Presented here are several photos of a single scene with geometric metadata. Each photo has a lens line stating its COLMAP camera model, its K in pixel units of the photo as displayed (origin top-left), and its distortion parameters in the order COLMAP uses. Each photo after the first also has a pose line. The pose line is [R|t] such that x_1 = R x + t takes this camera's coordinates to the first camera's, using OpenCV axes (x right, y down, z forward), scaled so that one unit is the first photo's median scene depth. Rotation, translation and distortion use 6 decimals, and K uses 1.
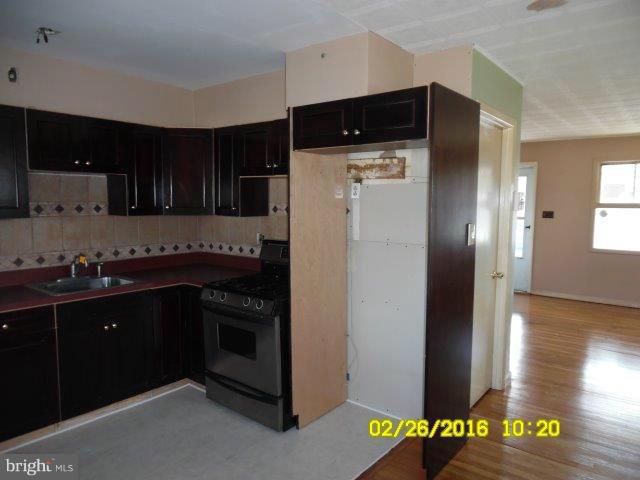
lens RADIAL K [[452.5, 0, 320.5], [0, 452.5, 240.9], [0, 0, 1]] dist [-0.006356, 0.002125]
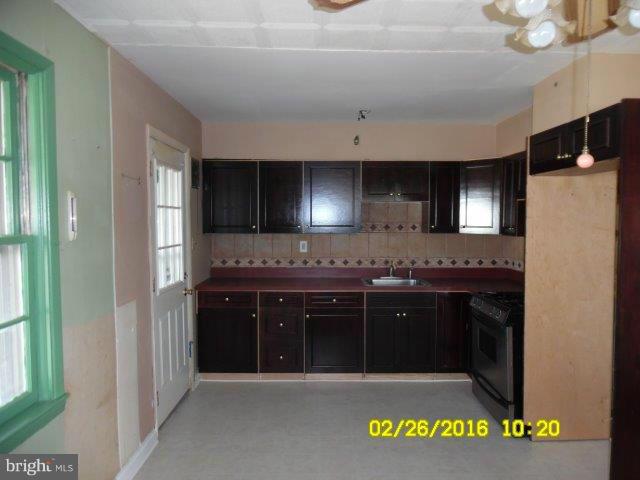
lens RADIAL K [[452.5, 0, 320.0], [0, 452.5, 241.9], [0, 0, 1]] dist [-0.006356, 0.002125]
pose [[0.636943, 0.035673, -0.770085, 0.384633], [-0.067252, 0.997692, -0.009407, 0.001957], [0.767972, 0.057782, 0.637872, -0.056970]]
